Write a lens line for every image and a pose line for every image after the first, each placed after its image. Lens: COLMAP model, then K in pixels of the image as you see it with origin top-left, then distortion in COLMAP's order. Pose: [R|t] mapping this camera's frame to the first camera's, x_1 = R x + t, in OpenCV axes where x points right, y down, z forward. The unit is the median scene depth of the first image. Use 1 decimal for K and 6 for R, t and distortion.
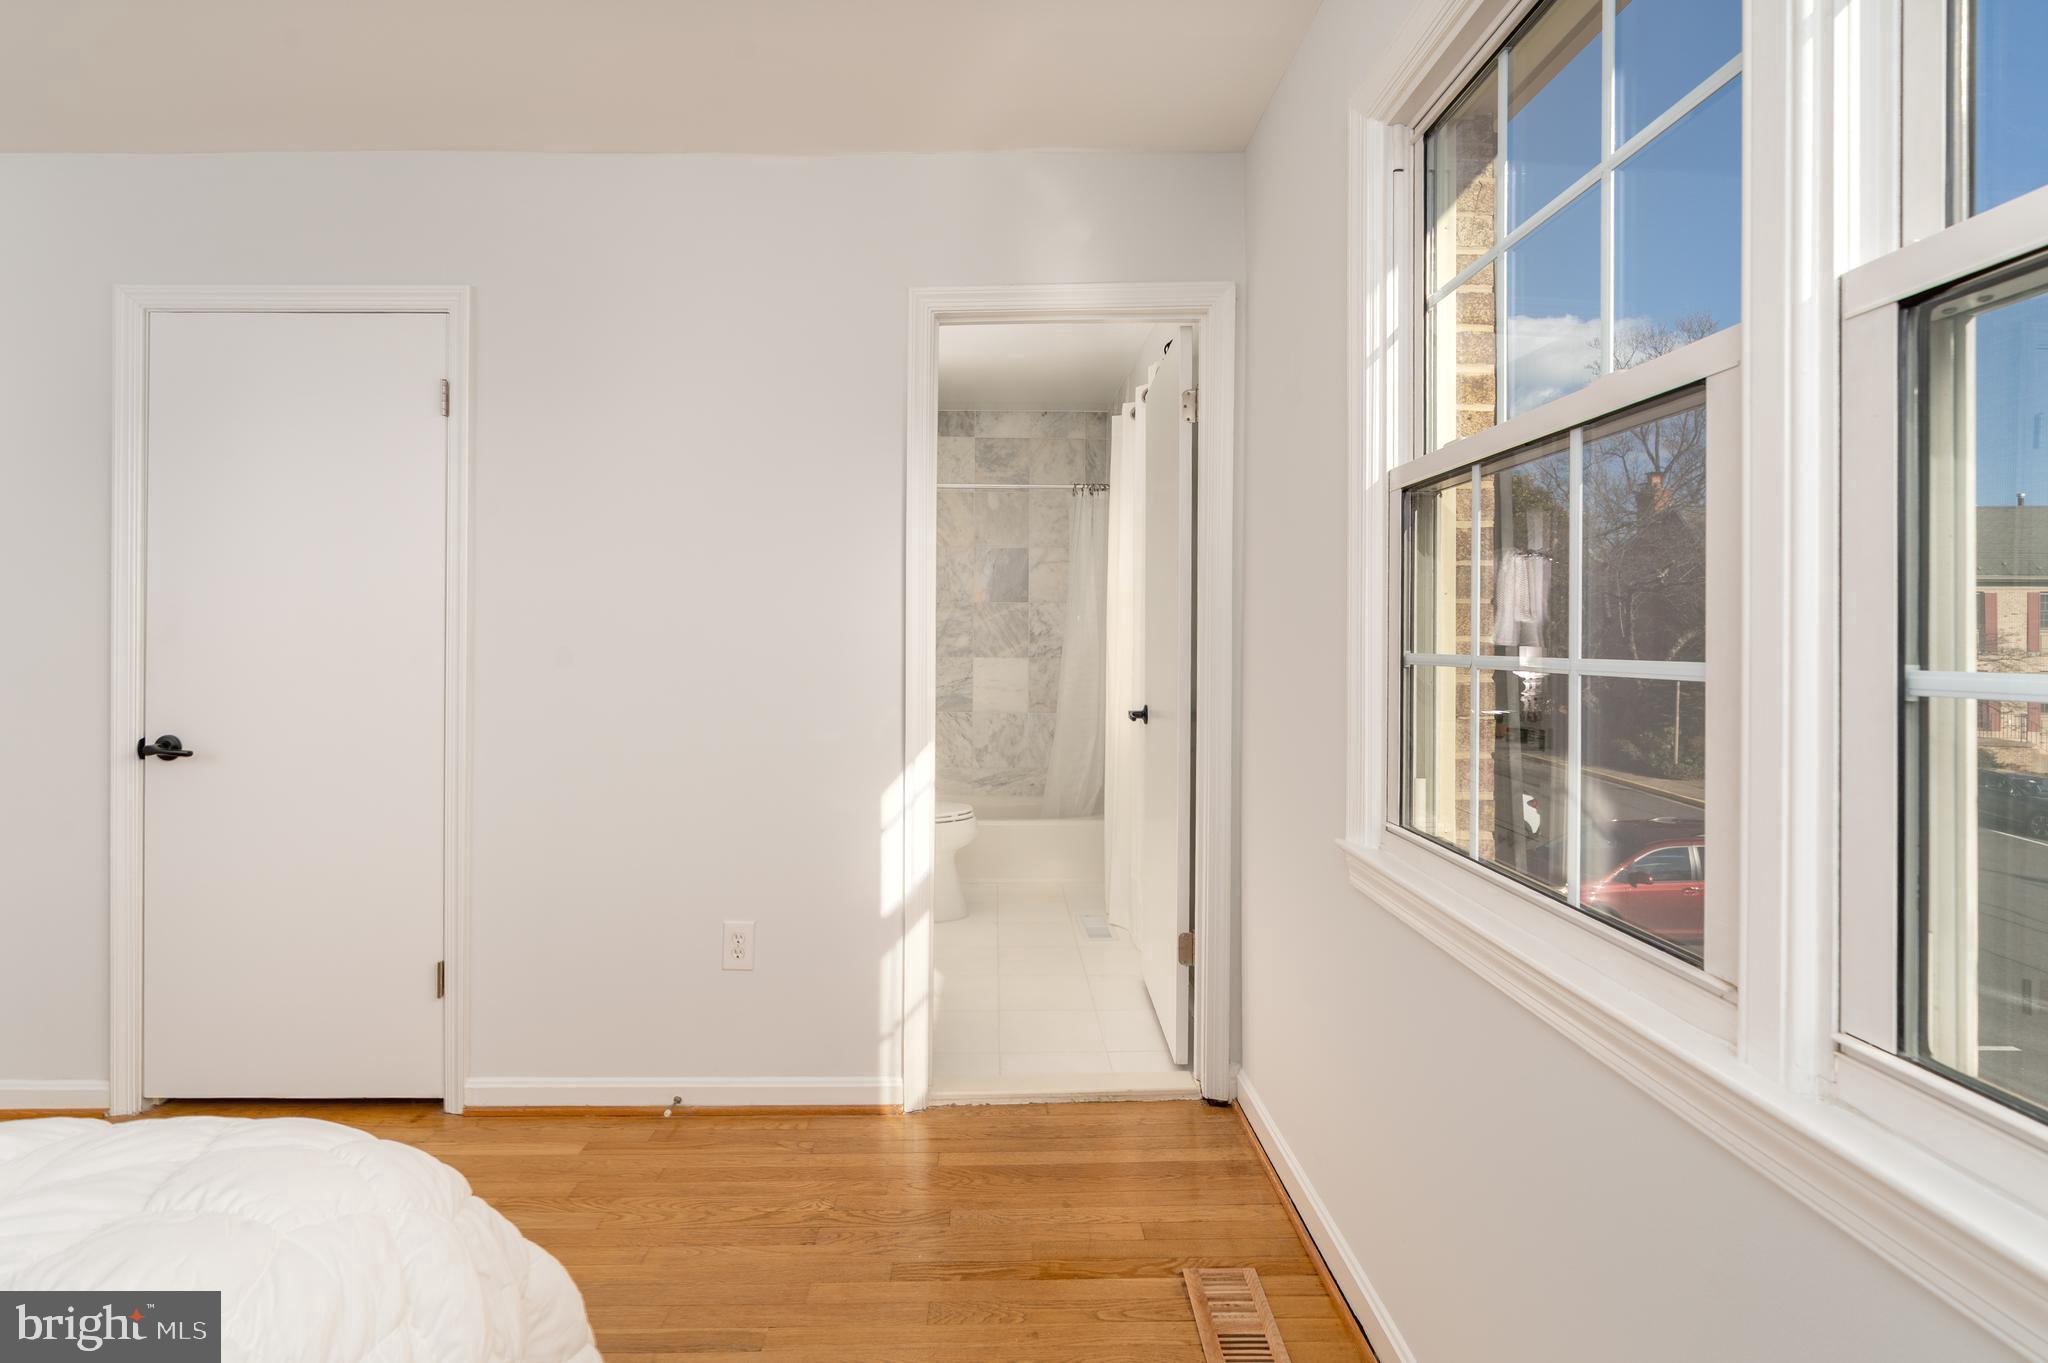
lens RADIAL K [[954.1, 0, 1019.8], [0, 954.1, 664.4], [0, 0, 1]] dist [-0.002496, 0.000067]
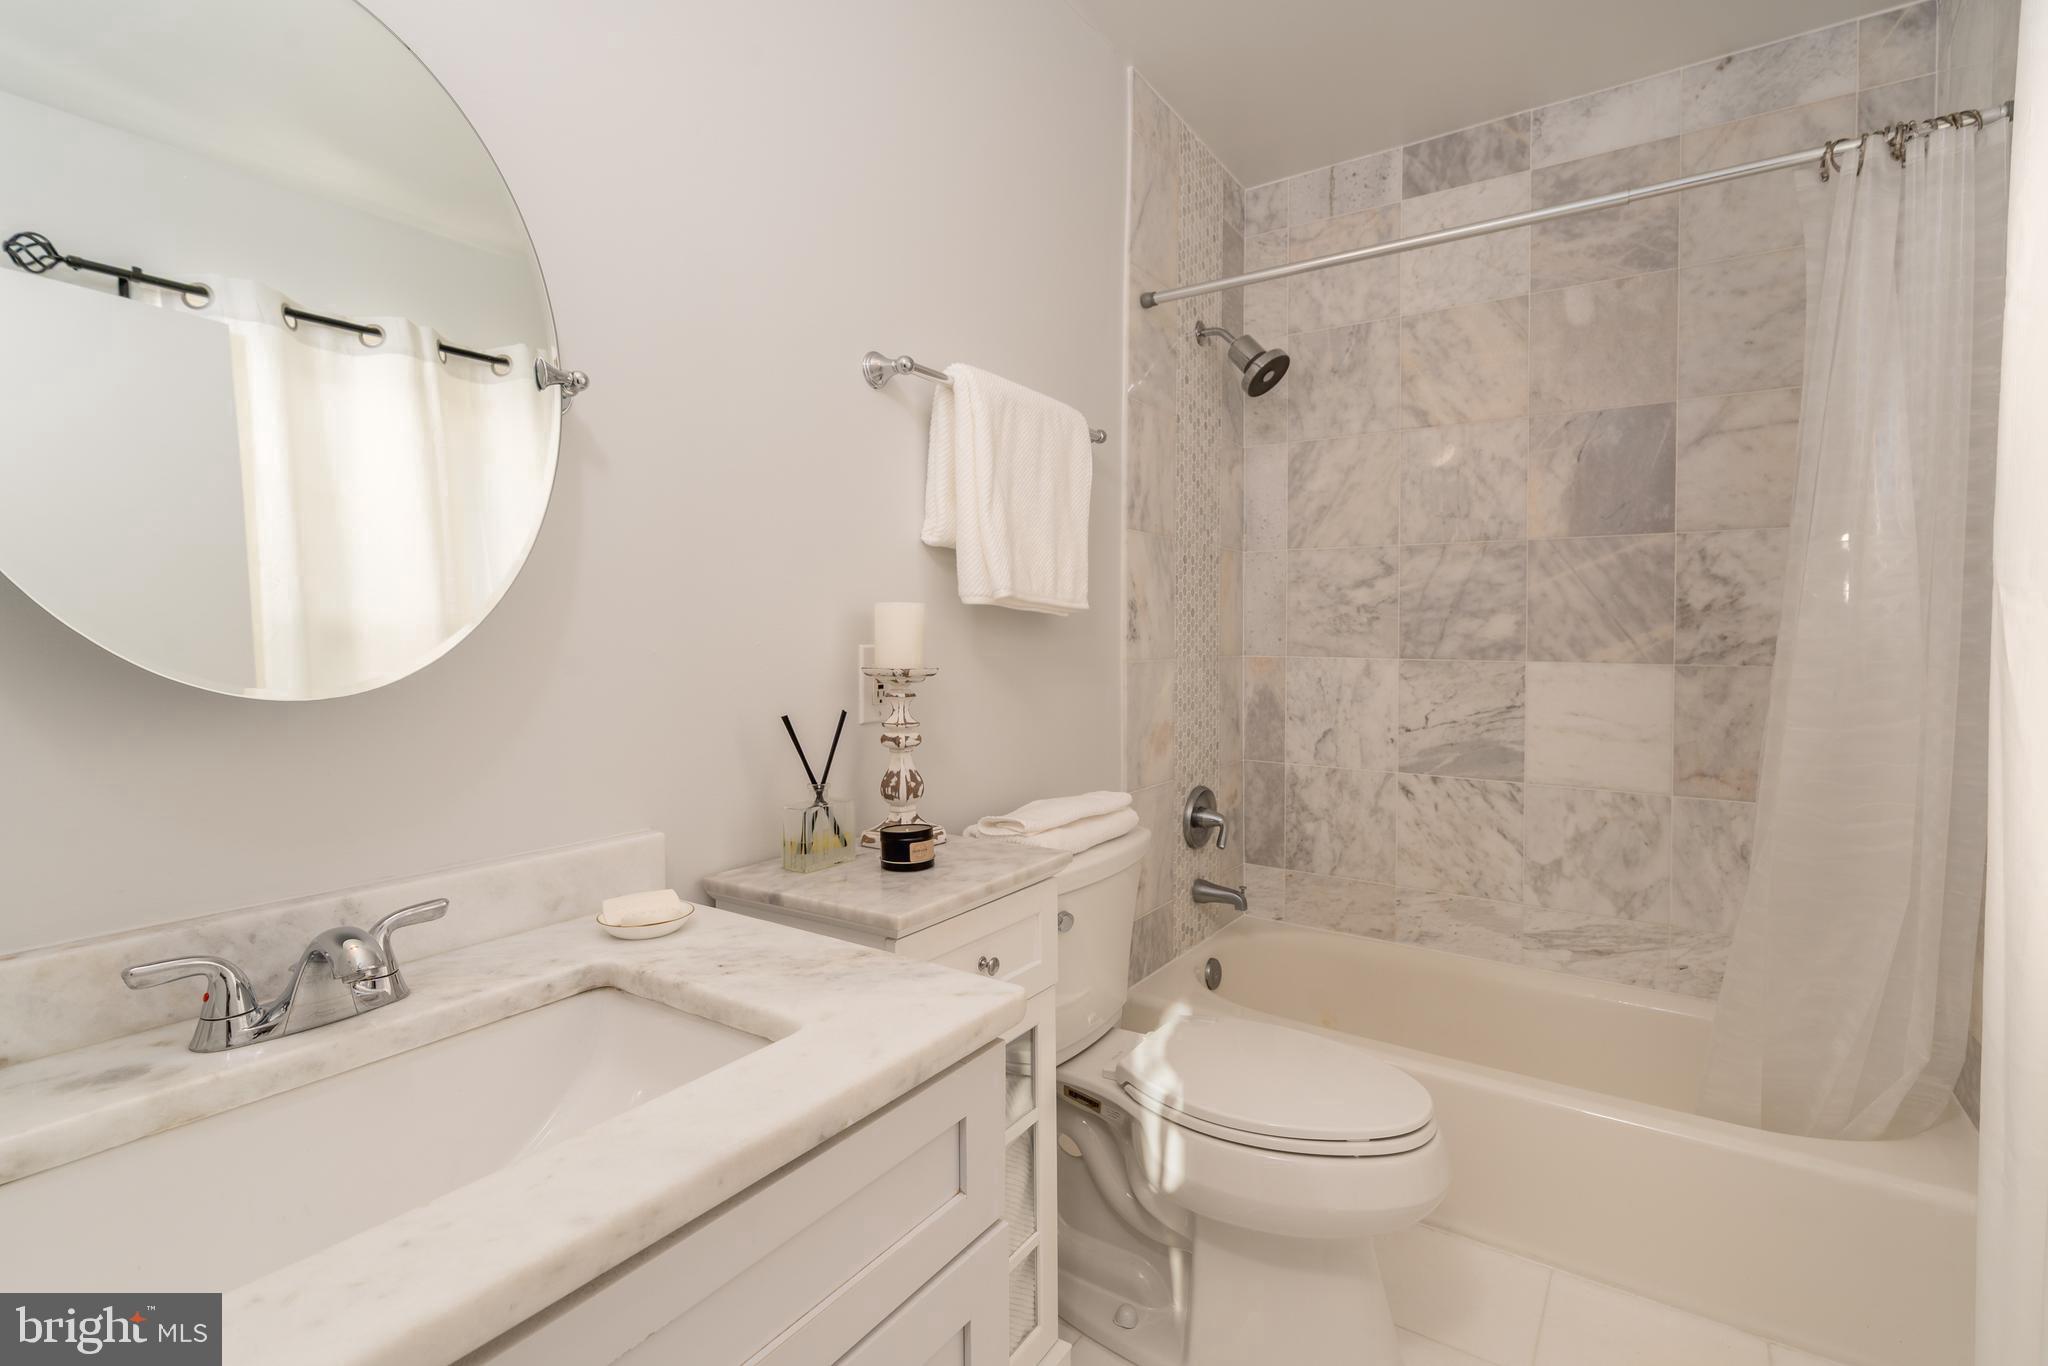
lens RADIAL K [[954.1, 0, 1027.5], [0, 954.1, 646.5], [0, 0, 1]] dist [-0.002496, 0.000067]
pose [[0.814694, 0.004692, -0.579872, 0.020527], [-0.006281, 0.999980, -0.000733, -0.012677], [0.579857, 0.004239, 0.814708, 0.494726]]
